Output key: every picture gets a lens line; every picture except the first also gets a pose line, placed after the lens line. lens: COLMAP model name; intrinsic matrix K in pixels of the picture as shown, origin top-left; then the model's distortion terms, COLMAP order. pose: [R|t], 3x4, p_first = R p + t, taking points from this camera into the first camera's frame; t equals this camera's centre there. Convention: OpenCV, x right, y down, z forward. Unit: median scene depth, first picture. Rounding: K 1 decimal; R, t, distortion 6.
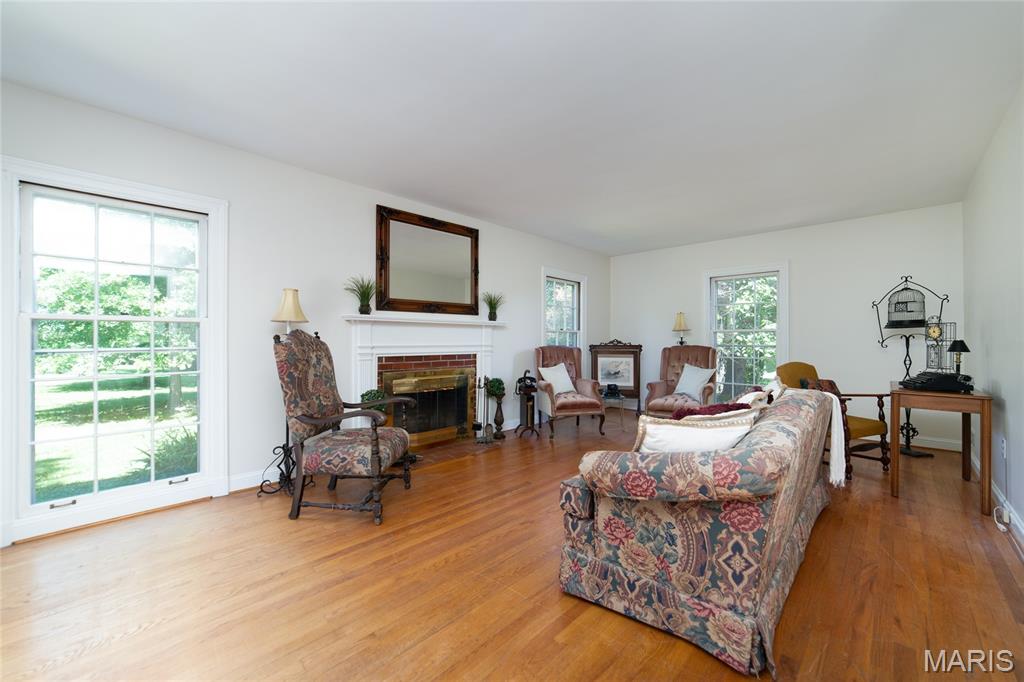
lens RADIAL K [[404.2, 0, 513.0], [0, 404.2, 337.2], [0, 0, 1]] dist [-0.015455, 0.003765]
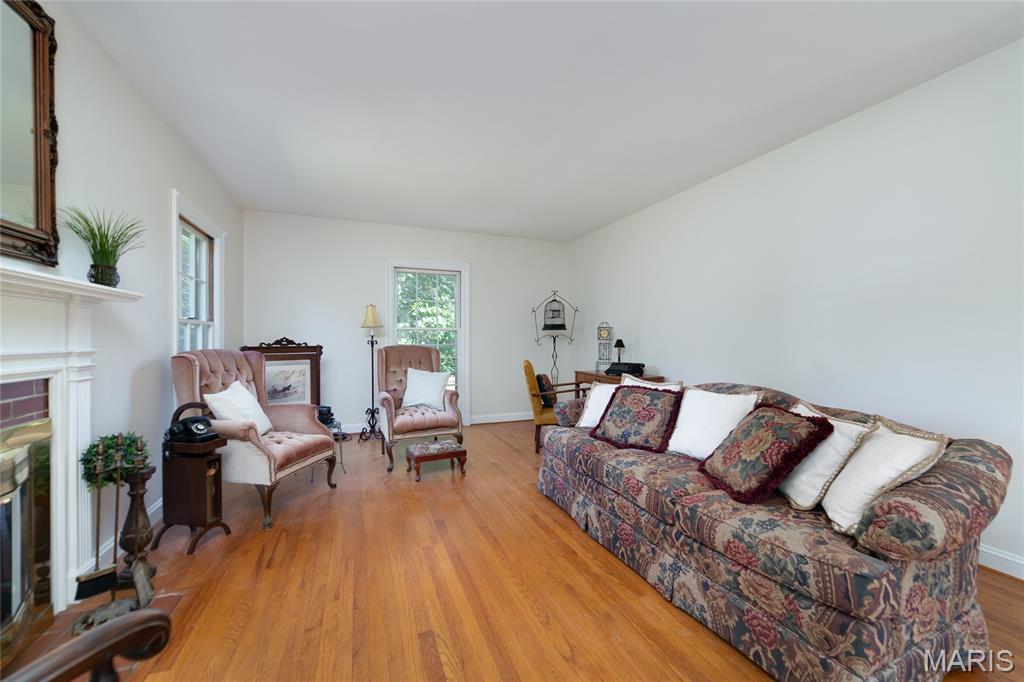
lens RADIAL K [[404.2, 0, 505.3], [0, 404.2, 343.9], [0, 0, 1]] dist [-0.015455, 0.003765]
pose [[0.397384, -0.009814, 0.917600, -0.249197], [-0.008746, 0.999857, 0.014481, 0.004017], [-0.917611, -0.013780, 0.397241, 0.500493]]
